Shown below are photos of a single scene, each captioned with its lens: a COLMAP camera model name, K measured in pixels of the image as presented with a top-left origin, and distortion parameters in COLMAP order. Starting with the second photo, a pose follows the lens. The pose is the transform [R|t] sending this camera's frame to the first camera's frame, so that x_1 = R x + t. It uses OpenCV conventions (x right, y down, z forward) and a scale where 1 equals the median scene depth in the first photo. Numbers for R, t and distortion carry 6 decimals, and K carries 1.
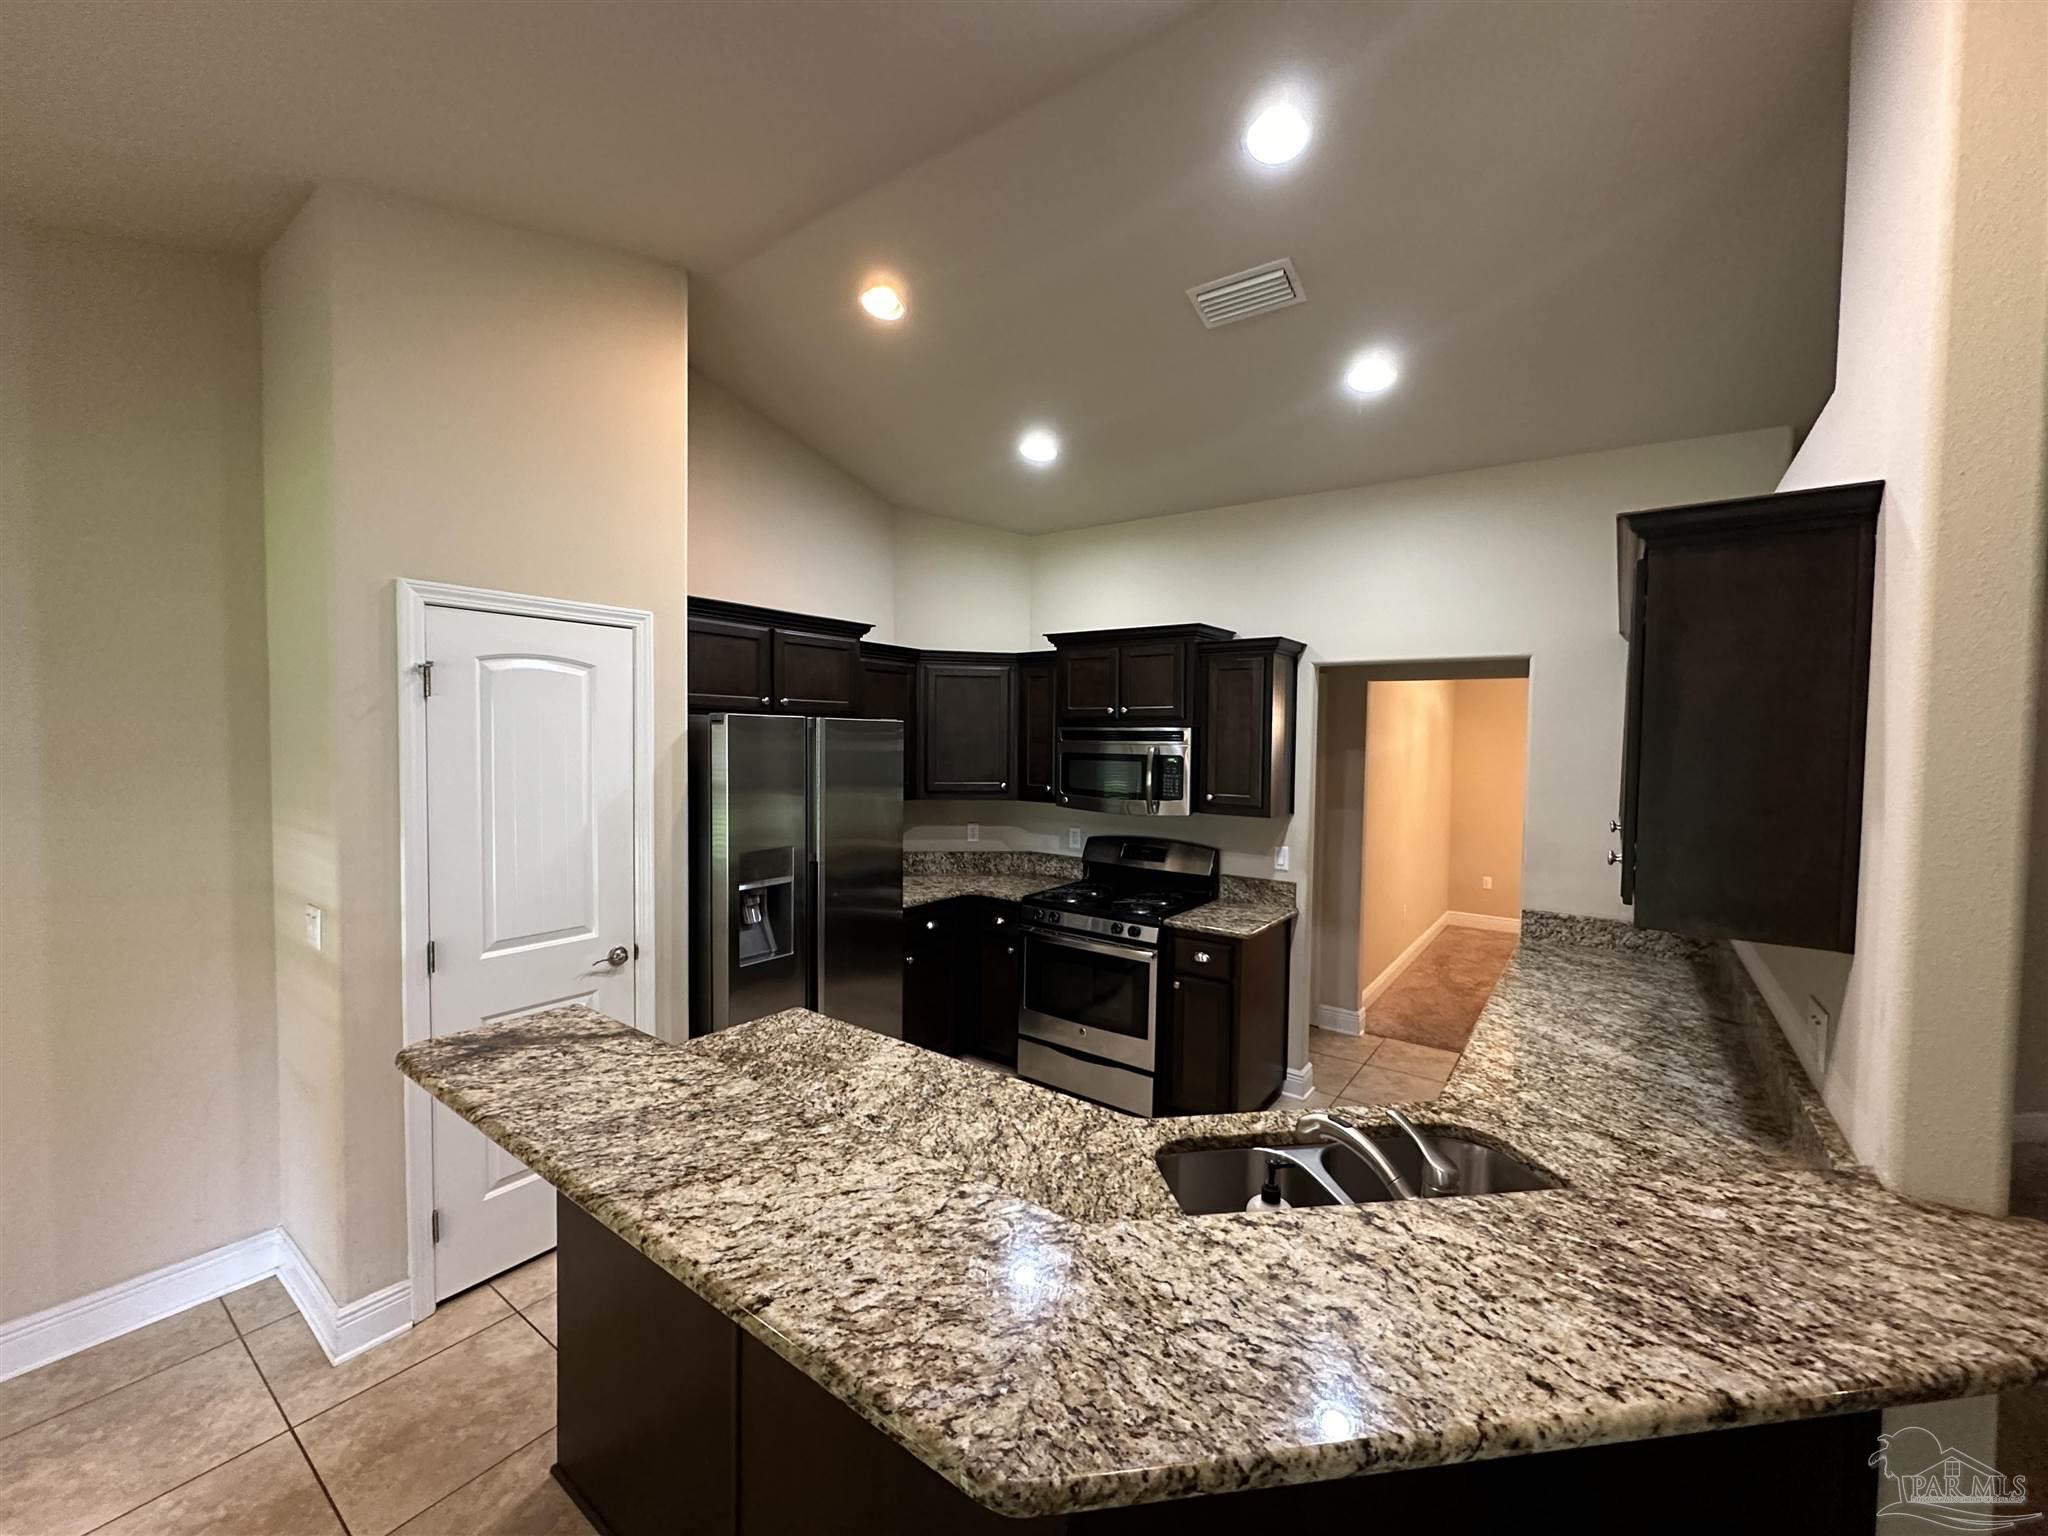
lens RADIAL K [[814.4, 0, 1027.1], [0, 814.4, 768.7], [0, 0, 1]] dist [-0.002888, 0.000255]
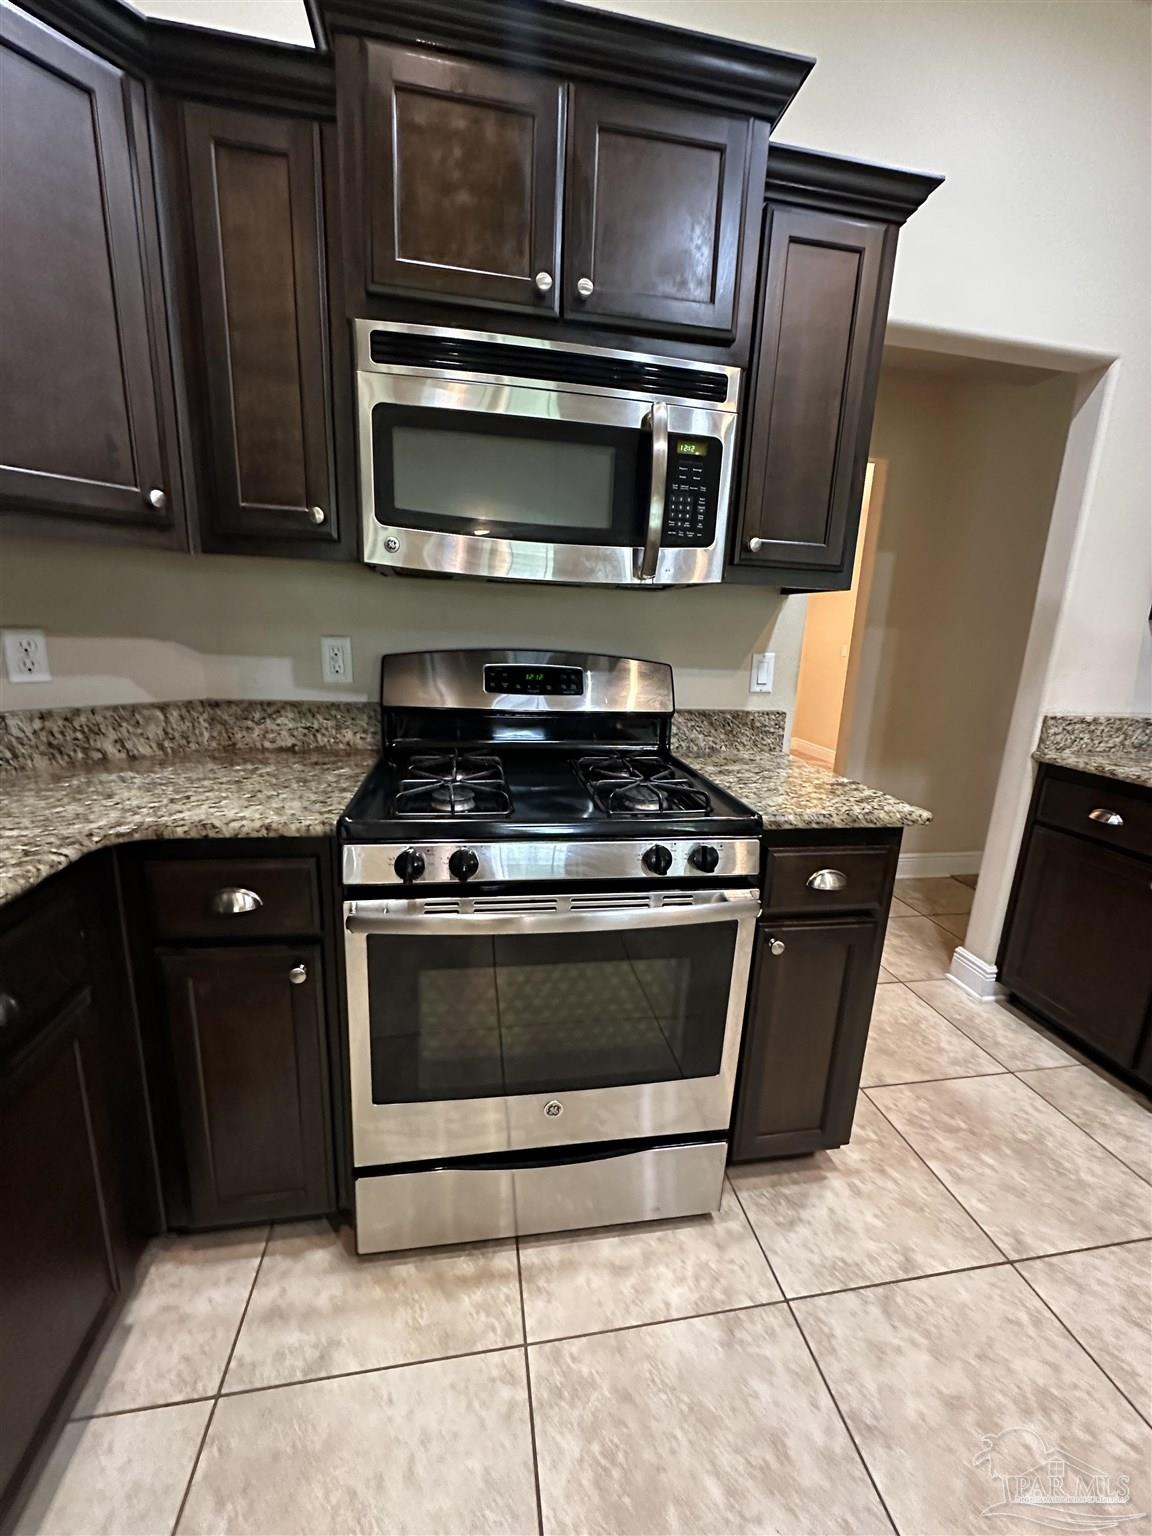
lens RADIAL K [[610.8, 0, 575.6], [0, 610.8, 770.0], [0, 0, 1]] dist [-0.002888, 0.000255]
pose [[0.695139, -0.149687, 0.703119, -0.243846], [-0.001871, 0.977701, 0.209992, 0.183642], [-0.718873, -0.147290, 0.679358, 1.674093]]
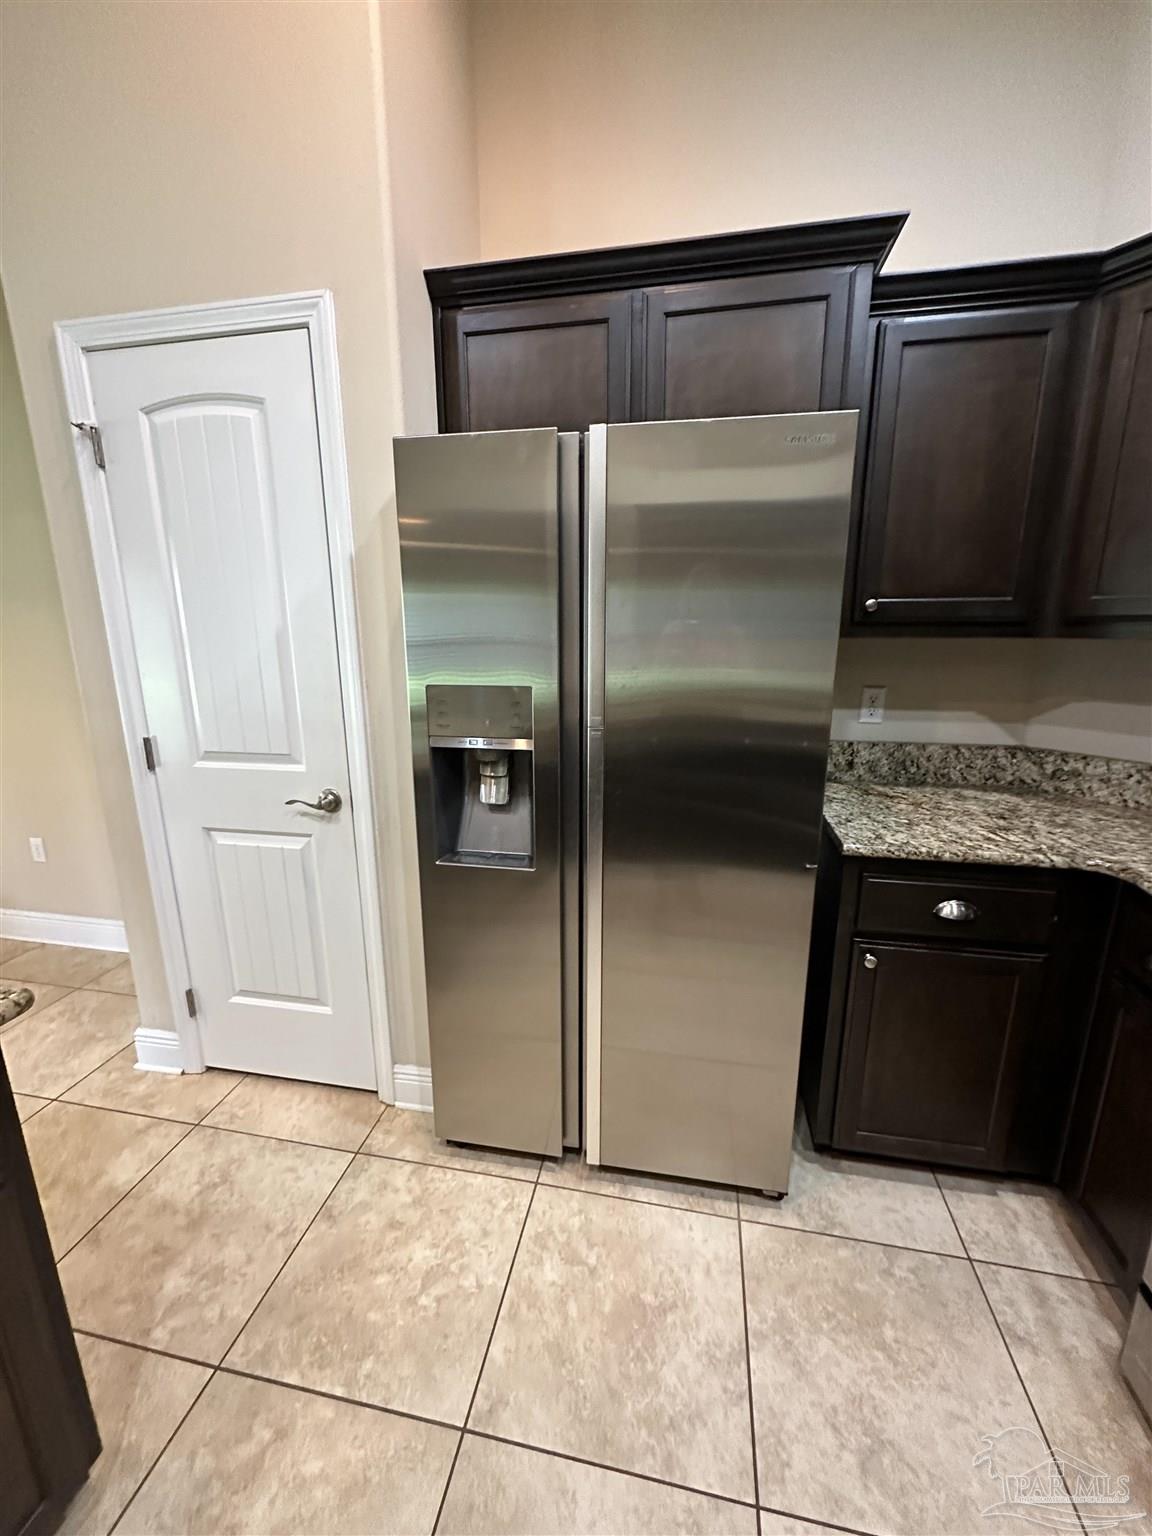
lens RADIAL K [[610.8, 0, 579.8], [0, 610.8, 770.9], [0, 0, 1]] dist [-0.002888, 0.000255]
pose [[0.419644, 0.192086, -0.887131, 0.181518], [-0.023776, 0.979343, 0.200805, 0.116355], [0.907377, -0.063174, 0.415542, 1.480218]]
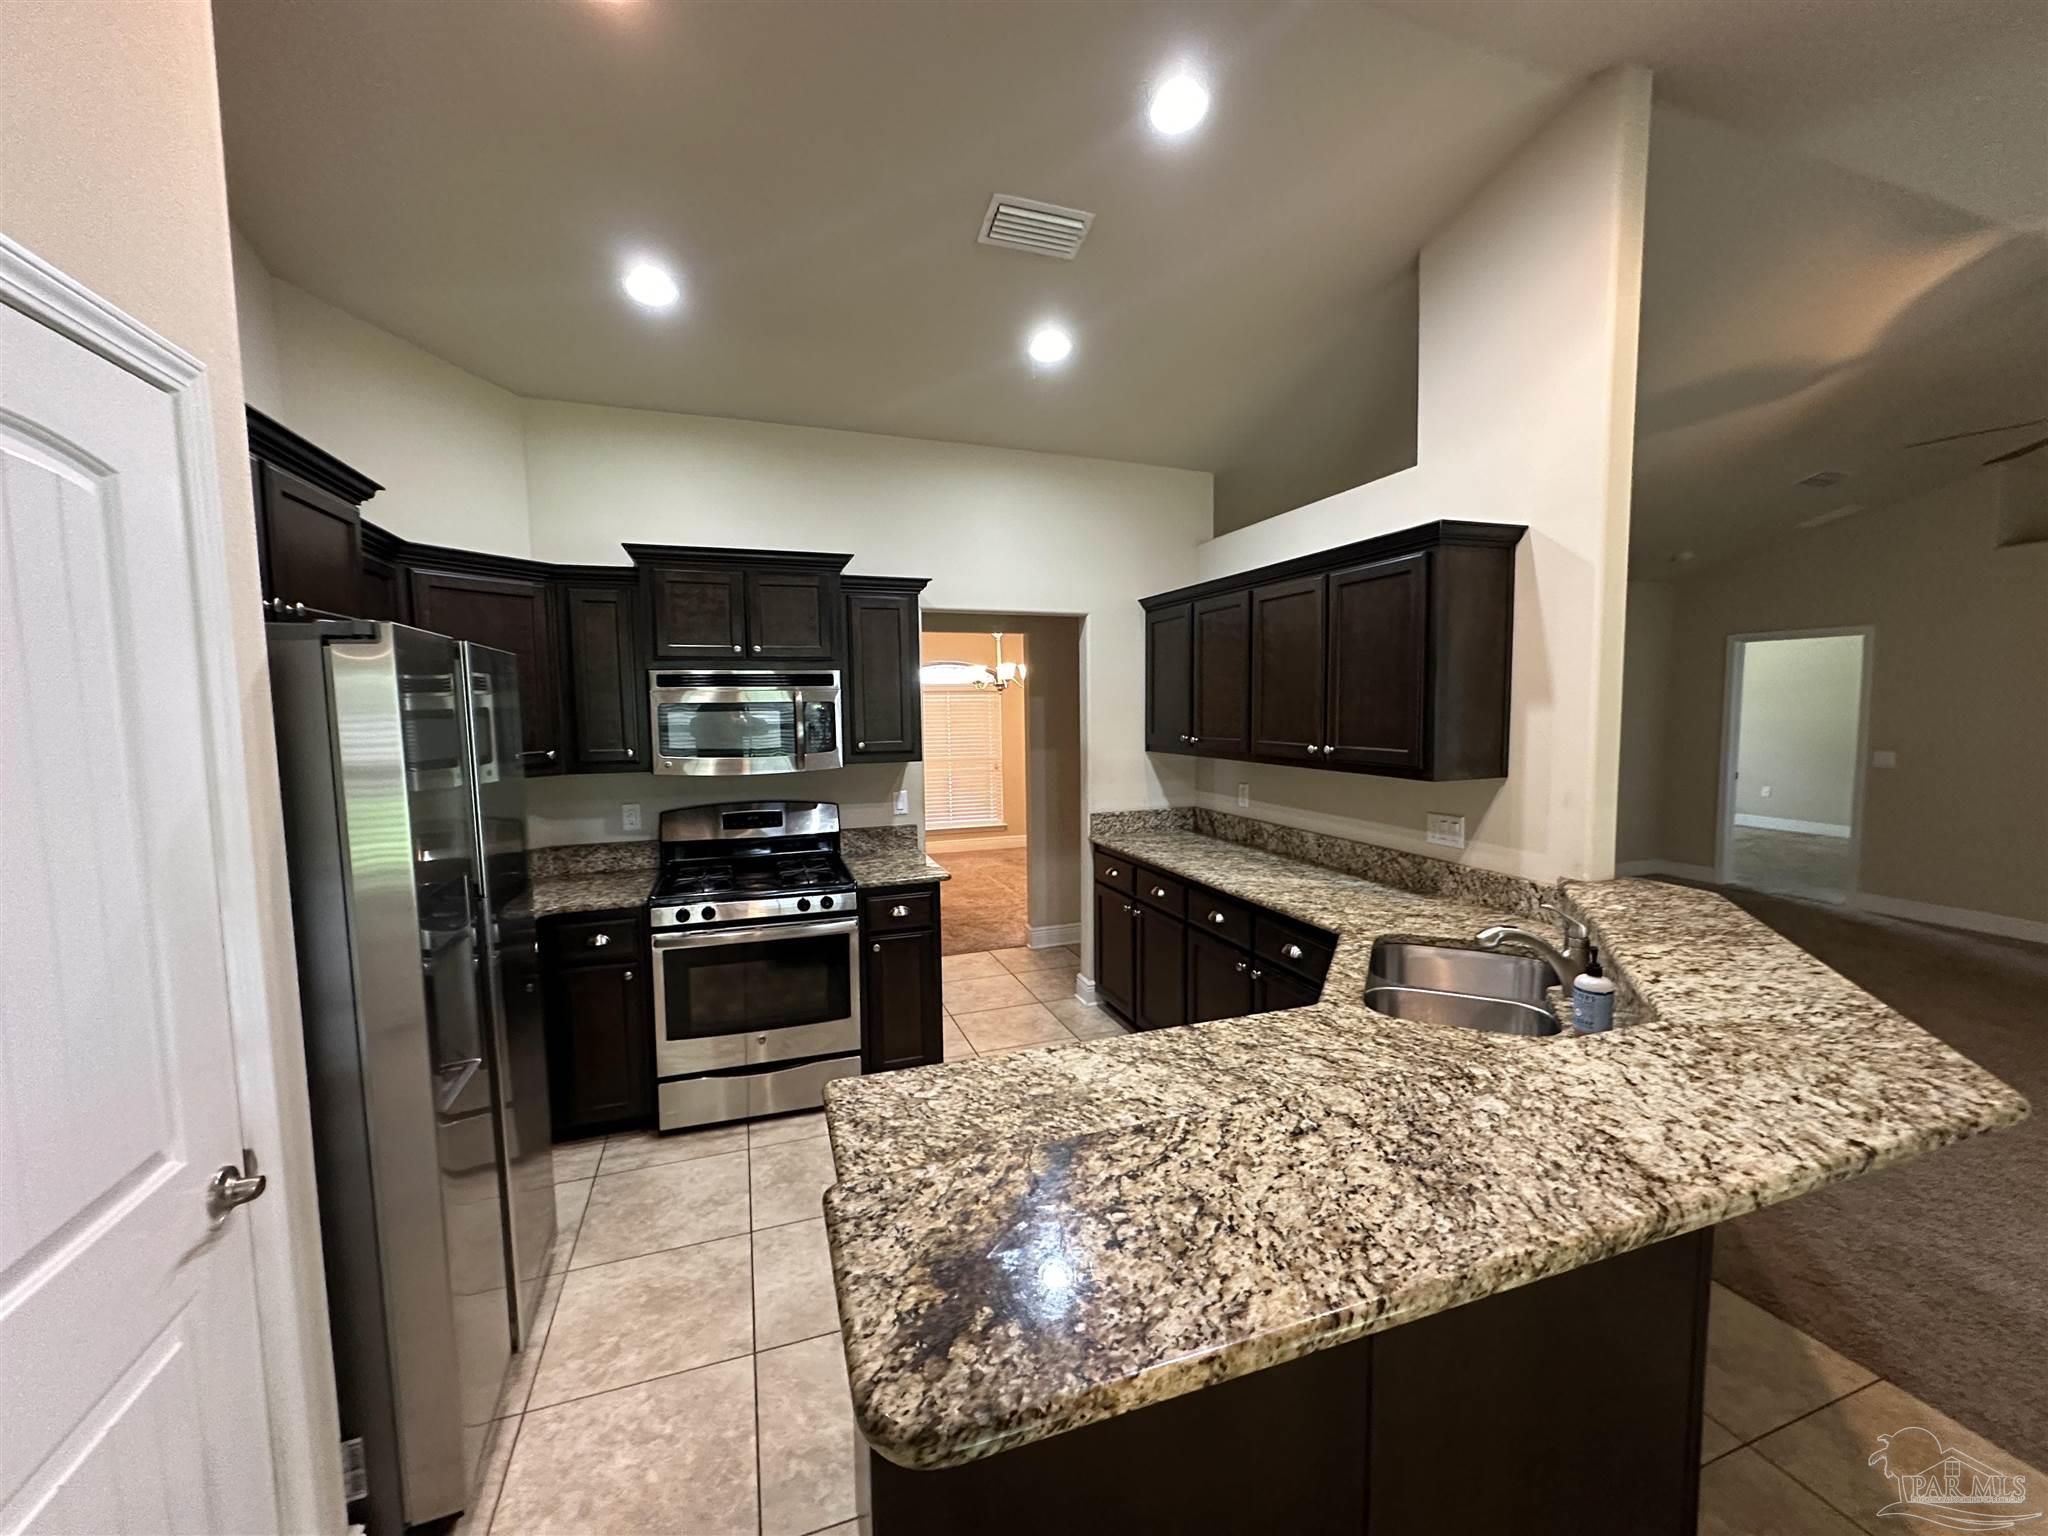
lens RADIAL K [[814.4, 0, 1025.7], [0, 814.4, 768.8], [0, 0, 1]] dist [-0.002888, 0.000255]
pose [[0.567669, -0.089265, 0.818403, -0.894533], [0.053268, 0.996004, 0.071688, 0.010431], [-0.821532, 0.002899, 0.570156, 0.644188]]
